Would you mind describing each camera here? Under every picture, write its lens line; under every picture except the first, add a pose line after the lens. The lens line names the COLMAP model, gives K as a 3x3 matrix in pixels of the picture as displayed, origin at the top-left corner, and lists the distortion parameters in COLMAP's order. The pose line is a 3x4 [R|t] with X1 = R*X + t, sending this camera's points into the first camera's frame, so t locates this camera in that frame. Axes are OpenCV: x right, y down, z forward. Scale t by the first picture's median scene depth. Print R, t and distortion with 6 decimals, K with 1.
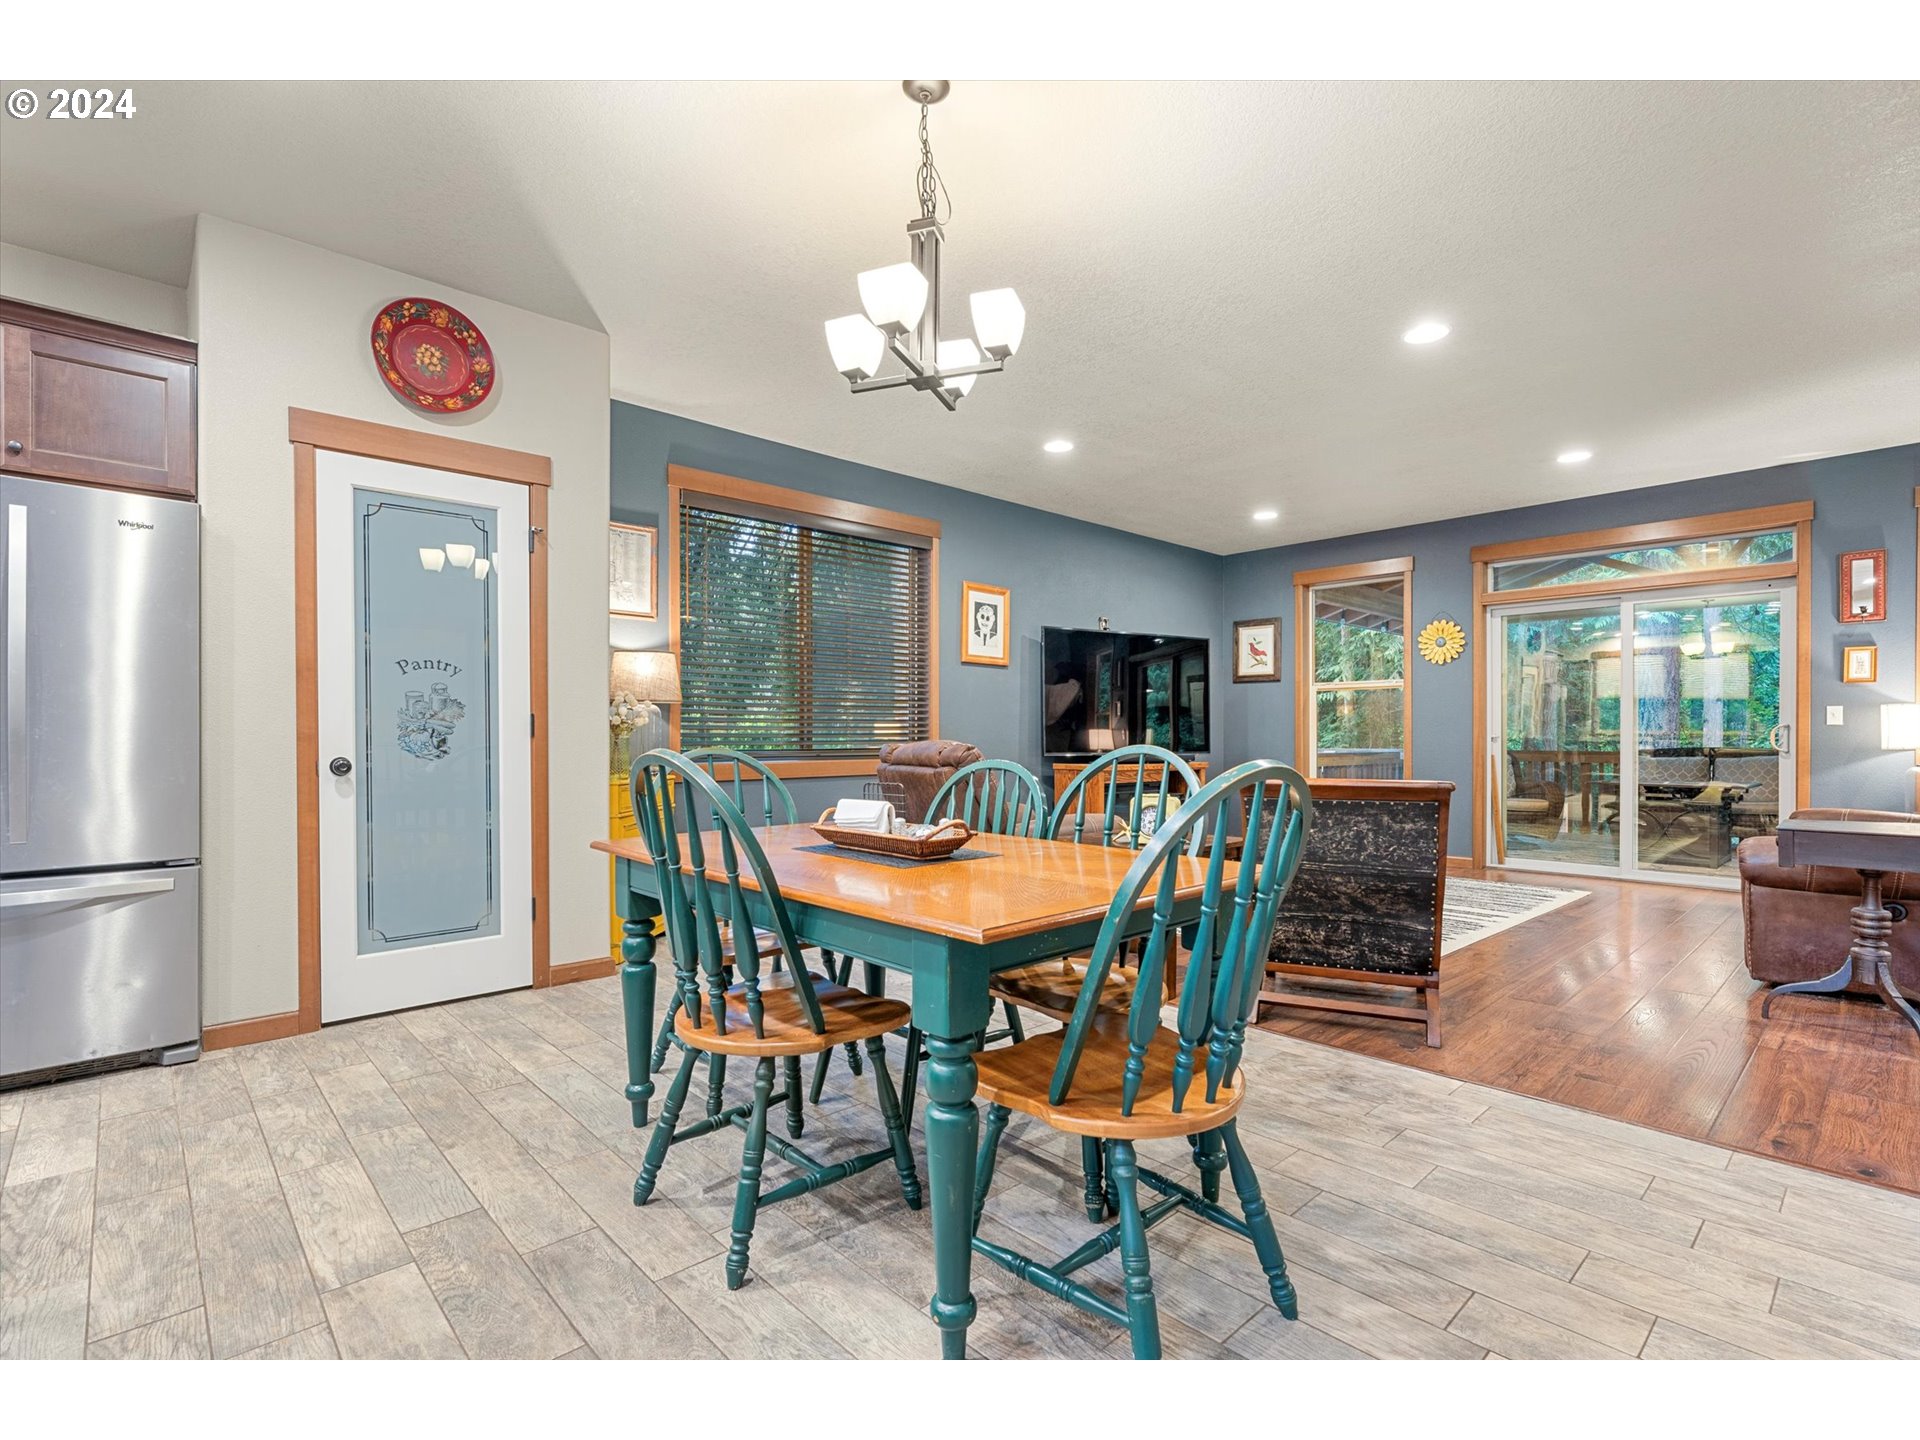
lens RADIAL K [[895.1, 0, 965.8], [0, 895.1, 740.0], [0, 0, 1]] dist [-0.009111, 0.001149]
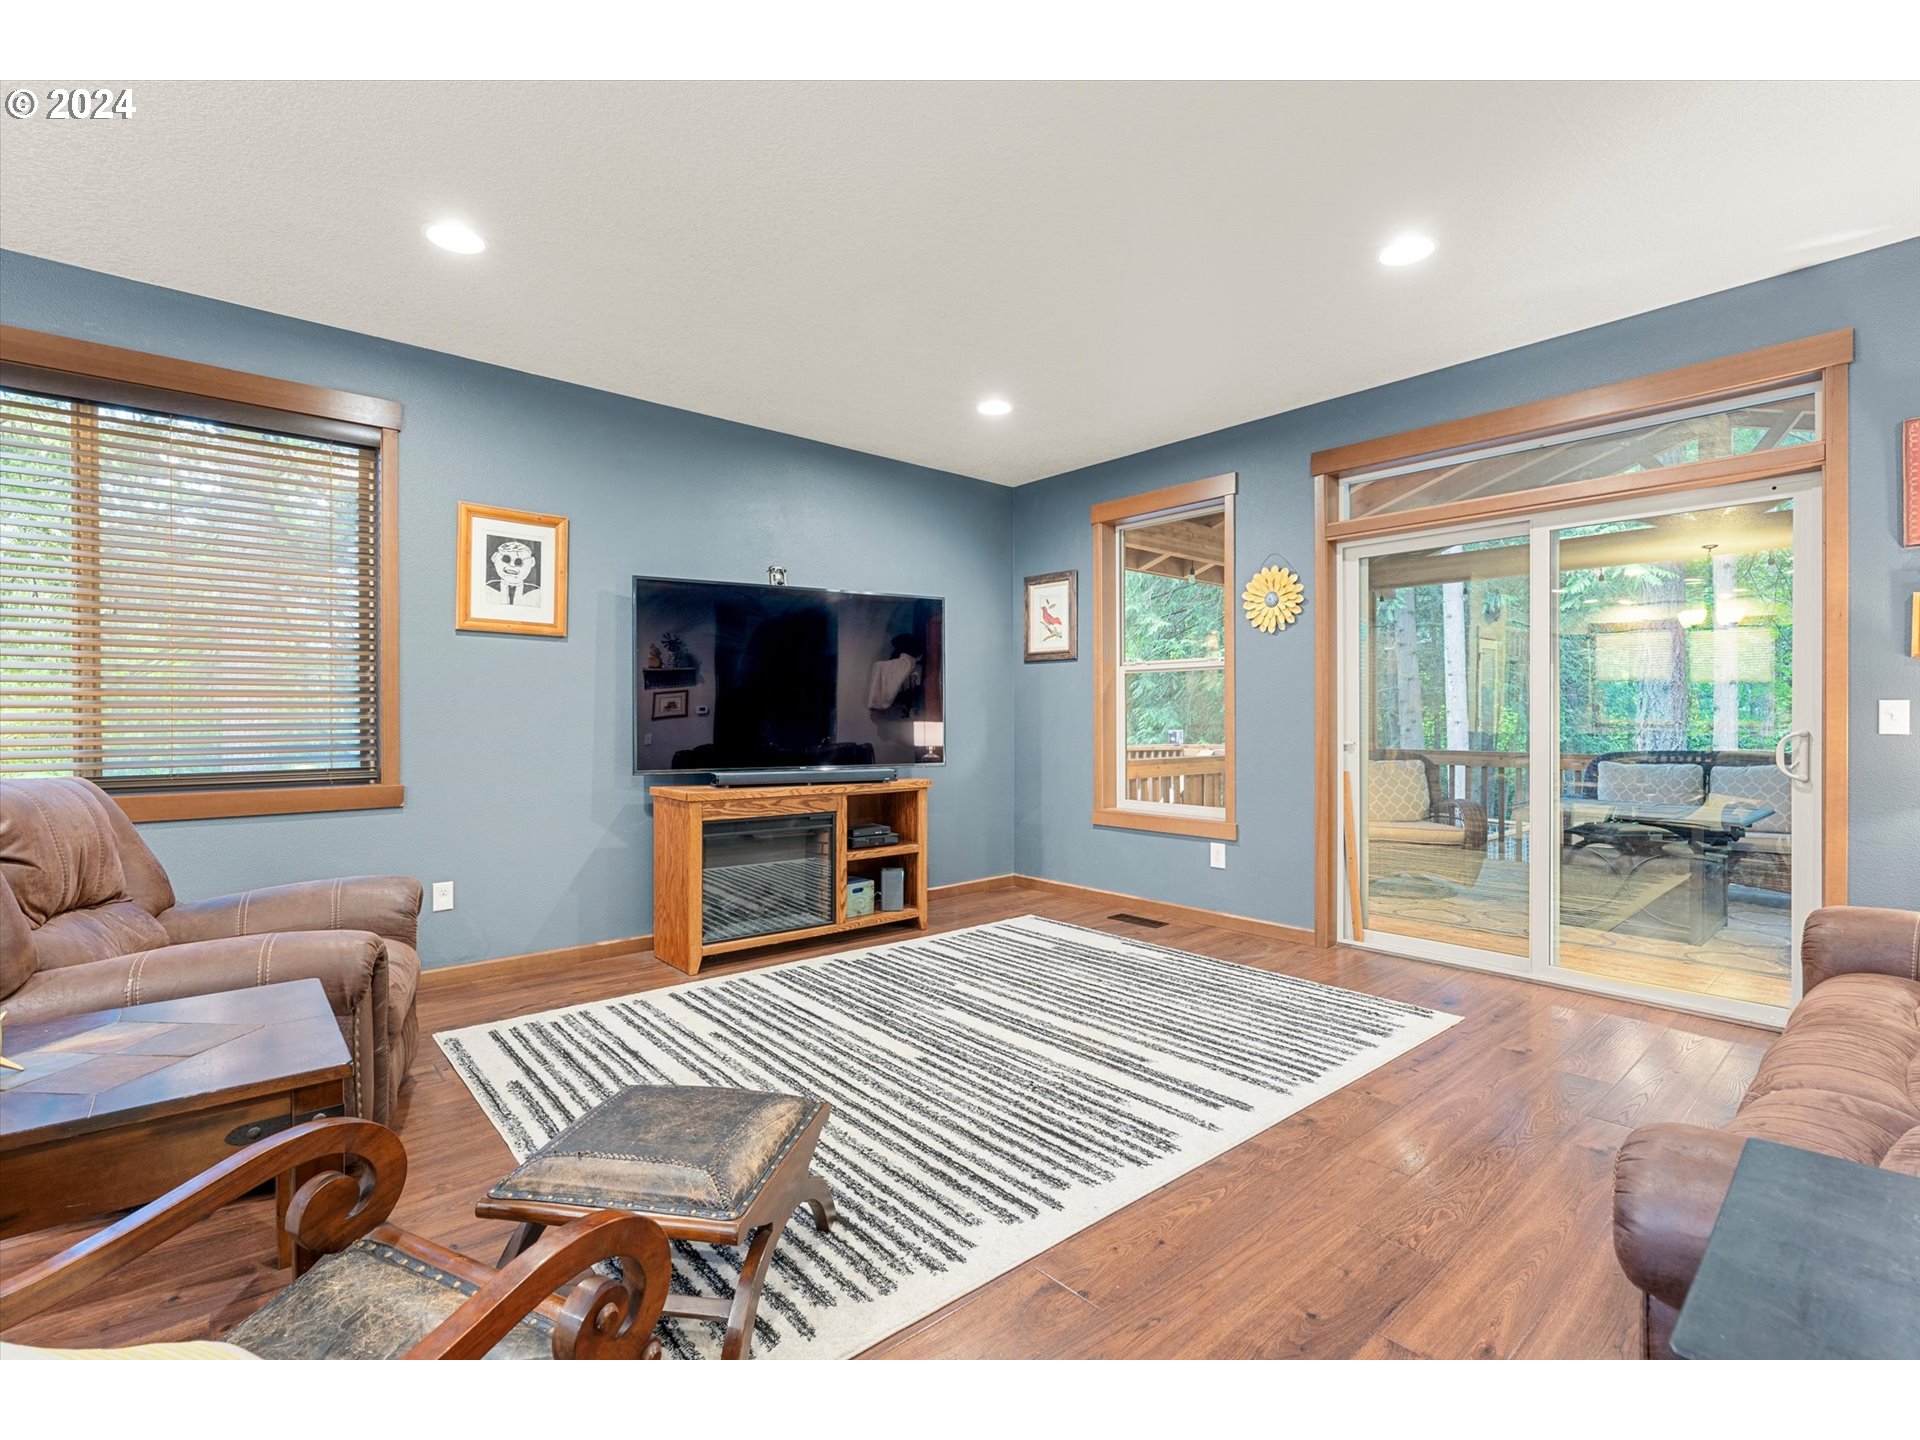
lens RADIAL K [[895.1, 0, 955.9], [0, 895.1, 721.5], [0, 0, 1]] dist [-0.009111, 0.001149]
pose [[0.999624, -0.000956, -0.027403, 0.272846], [0.000924, 0.999999, -0.001181, -0.016228], [0.027404, 0.001156, 0.999624, 0.287278]]
